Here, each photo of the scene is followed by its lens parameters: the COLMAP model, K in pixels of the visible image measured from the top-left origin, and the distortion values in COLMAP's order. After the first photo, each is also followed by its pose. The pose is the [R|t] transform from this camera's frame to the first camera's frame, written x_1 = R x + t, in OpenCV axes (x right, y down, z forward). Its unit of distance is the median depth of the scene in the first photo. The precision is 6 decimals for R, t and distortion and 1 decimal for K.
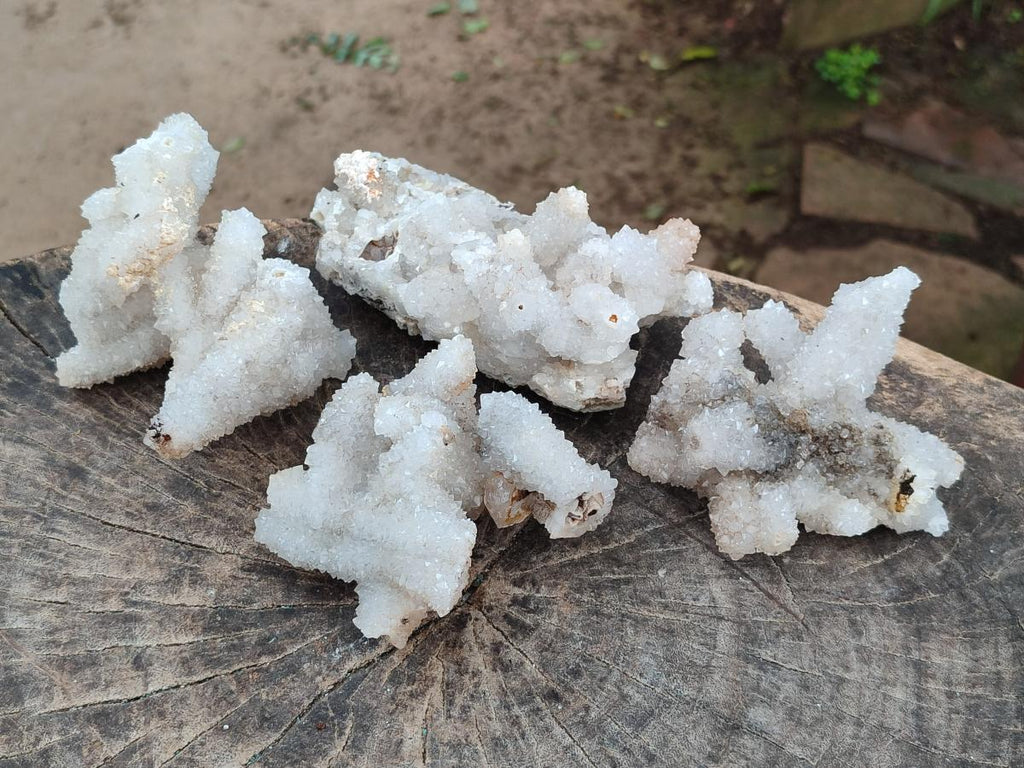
lens RADIAL K [[1669.7, 0, 507.3], [0, 1669.7, 382.1], [0, 0, 1]] dist [0.226440, 0.000000]
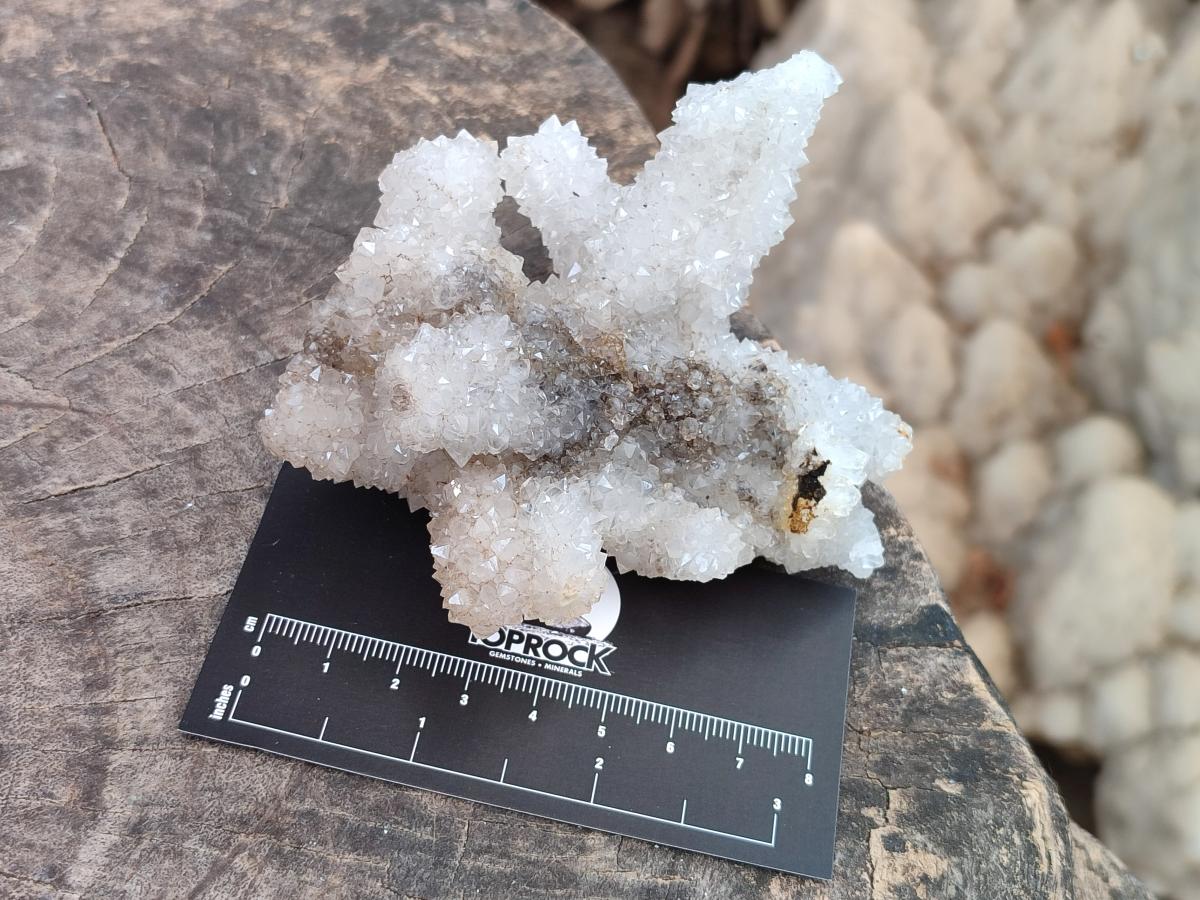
lens RADIAL K [[1956.7, 0, 593.6], [0, 1956.7, 453.1], [0, 0, 1]] dist [0.226440, 0.000000]
pose [[0.981618, -0.002997, 0.190831, 0.057475], [-0.007726, 0.998433, 0.055421, 0.019991], [-0.190698, -0.055876, 0.980057, 0.427344]]
